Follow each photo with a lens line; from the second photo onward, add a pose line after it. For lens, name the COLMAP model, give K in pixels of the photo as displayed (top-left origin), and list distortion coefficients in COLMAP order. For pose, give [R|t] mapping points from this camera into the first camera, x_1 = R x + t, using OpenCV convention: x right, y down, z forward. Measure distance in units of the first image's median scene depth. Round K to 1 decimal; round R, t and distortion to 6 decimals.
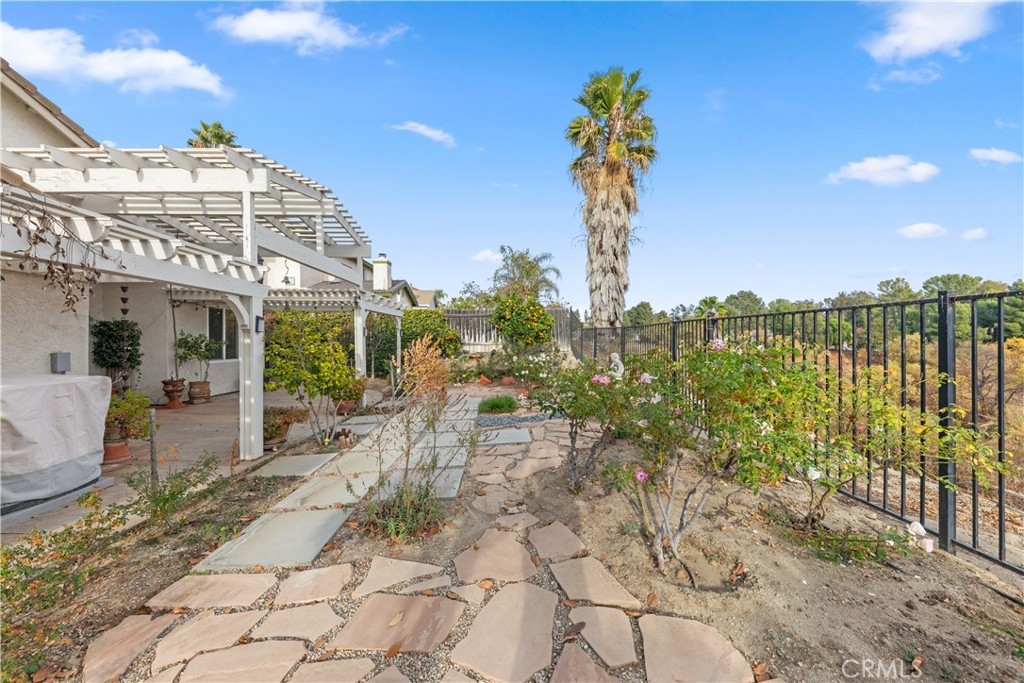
lens RADIAL K [[371.5, 0, 519.0], [0, 371.5, 339.1], [0, 0, 1]] dist [0.004896, -0.001616]
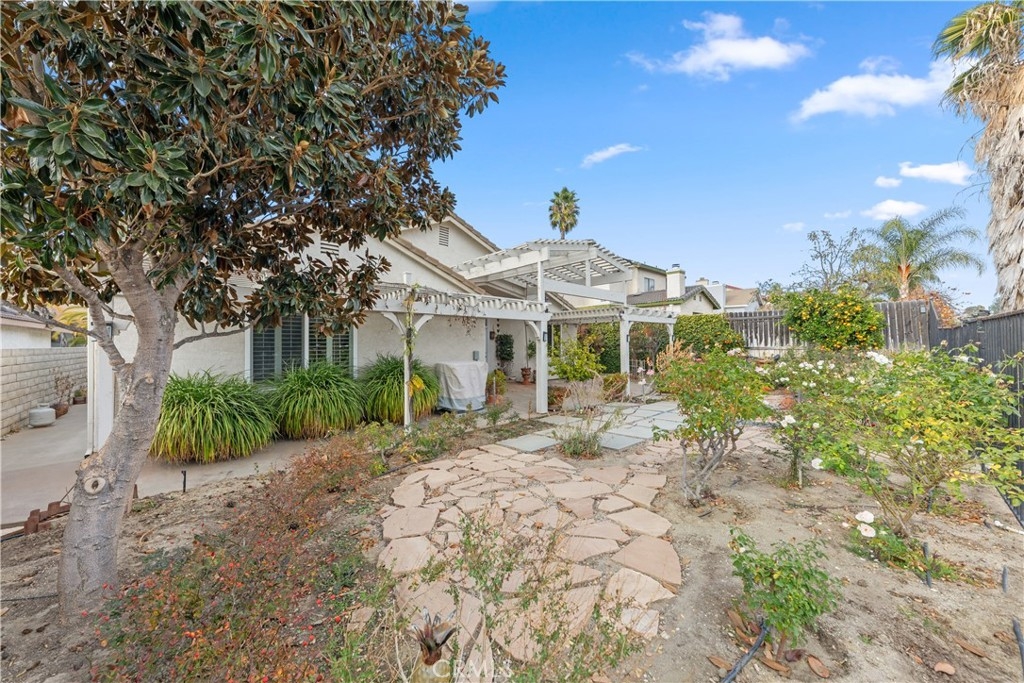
lens RADIAL K [[355.1, 0, 504.1], [0, 355.1, 341.2], [0, 0, 1]] dist [0.010518, -0.004654]
pose [[0.641459, -0.007394, -0.767121, 0.447516], [0.005144, 0.999973, -0.005337, -0.010129], [0.767140, -0.000523, 0.641480, -0.205236]]
